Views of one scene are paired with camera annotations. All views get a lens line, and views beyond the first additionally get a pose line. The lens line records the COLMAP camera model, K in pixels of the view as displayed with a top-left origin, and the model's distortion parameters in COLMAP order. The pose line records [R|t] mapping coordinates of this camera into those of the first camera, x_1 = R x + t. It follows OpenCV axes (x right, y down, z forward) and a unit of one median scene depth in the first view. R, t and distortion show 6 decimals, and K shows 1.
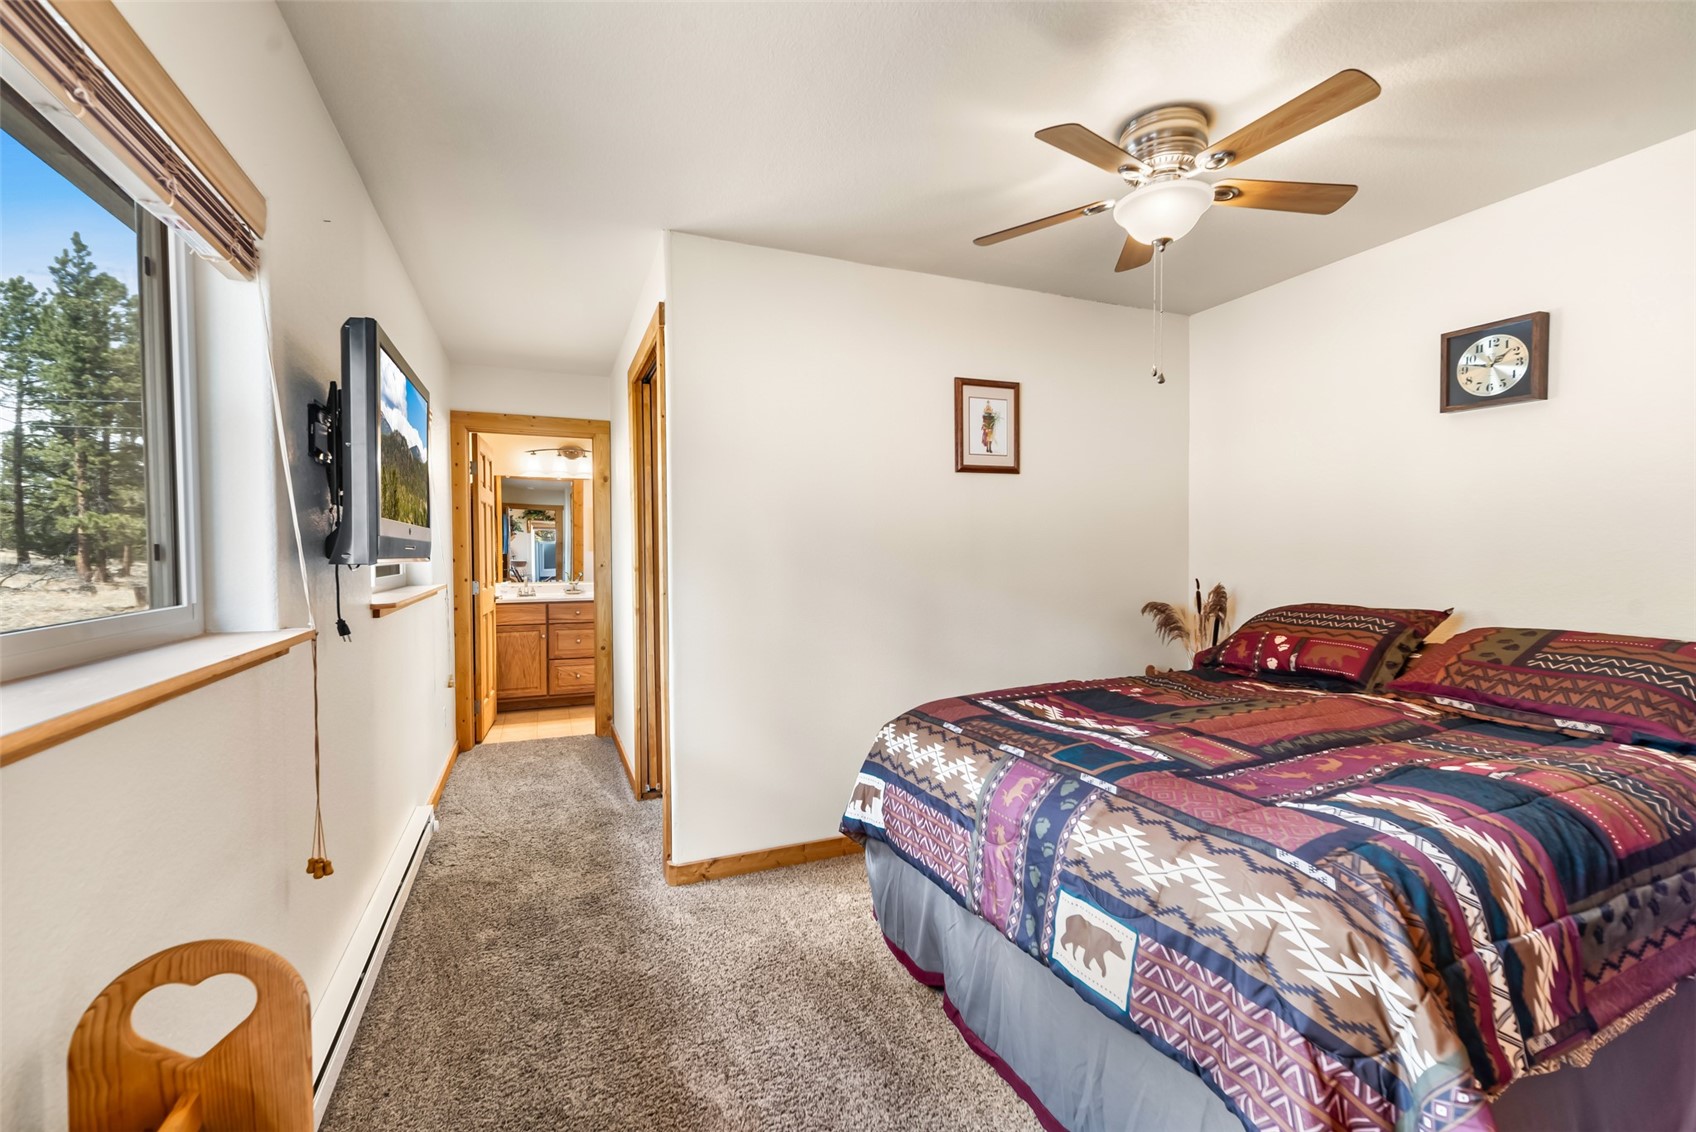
lens RADIAL K [[730.0, 0, 853.1], [0, 730.0, 565.1], [0, 0, 1]] dist [0.007155, 0.000948]
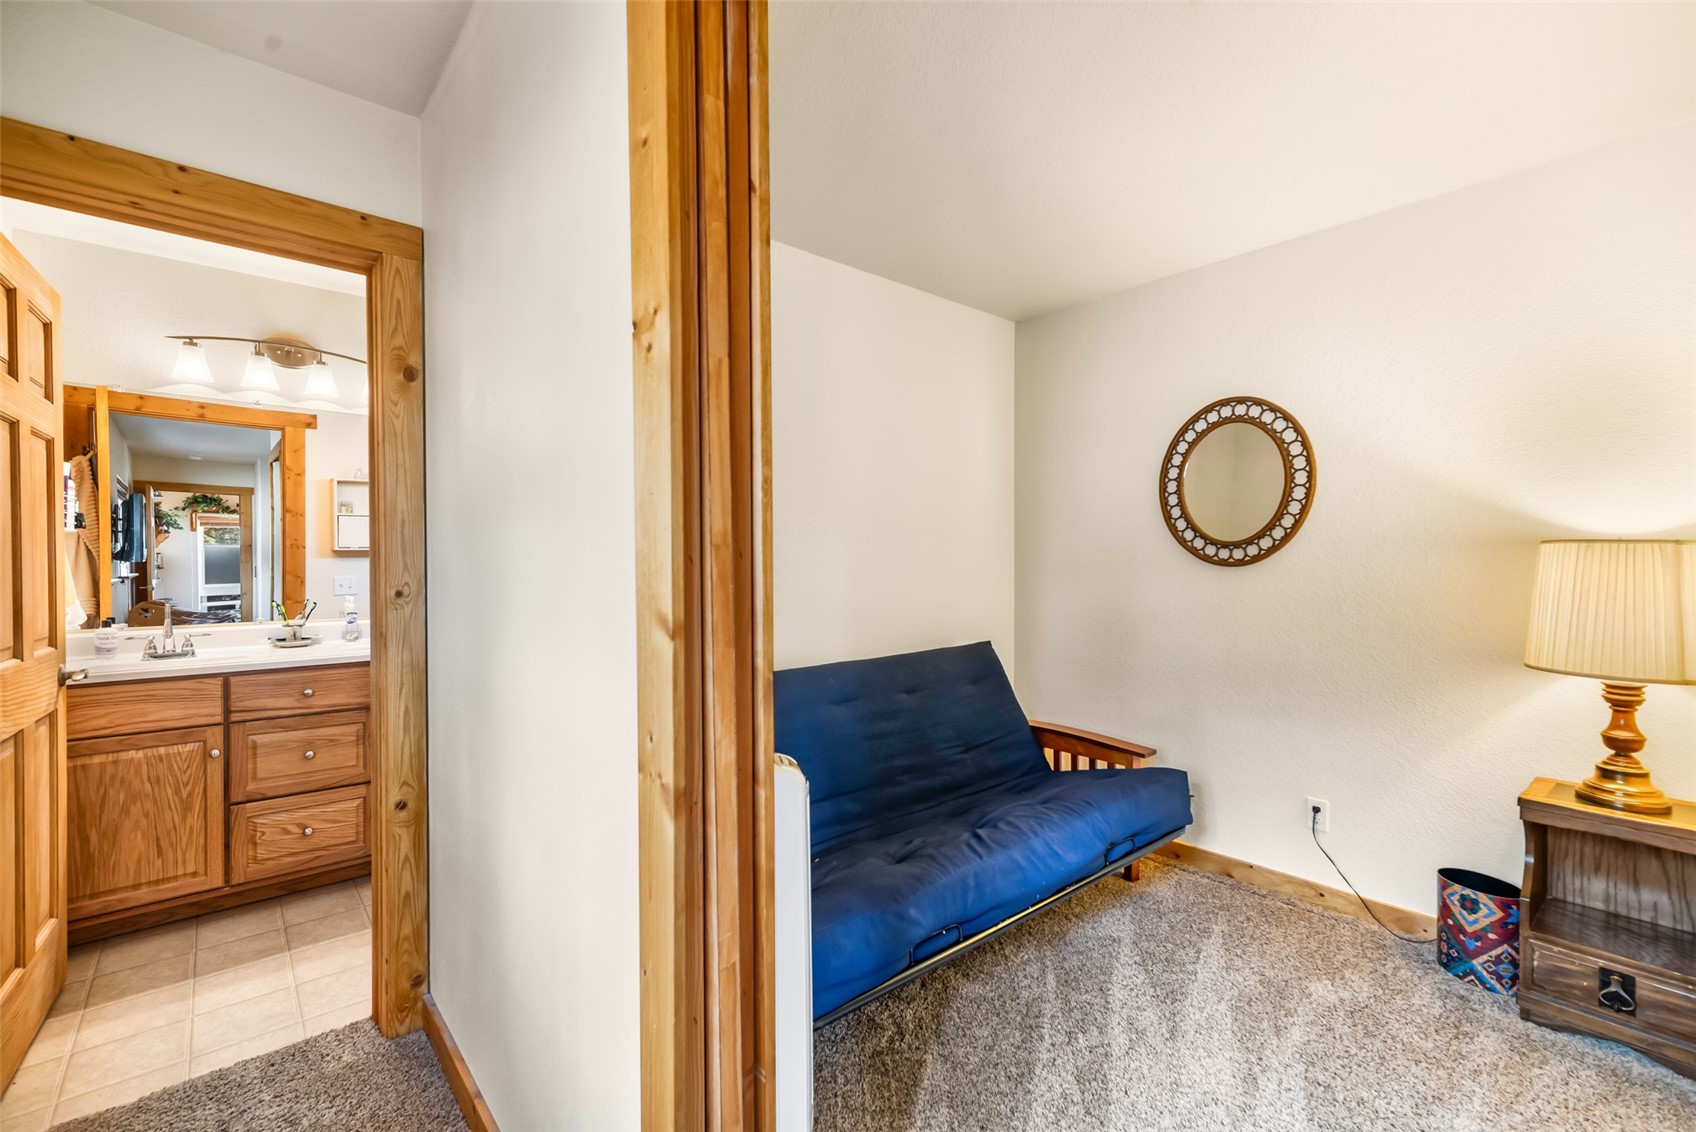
lens RADIAL K [[730.0, 0, 844.4], [0, 730.0, 564.0], [0, 0, 1]] dist [0.007155, 0.000948]
pose [[0.953657, 0.000580, 0.300895, -0.195428], [0.002629, 0.999944, -0.010259, -0.009145], [-0.300884, 0.010575, 0.953602, 0.463067]]
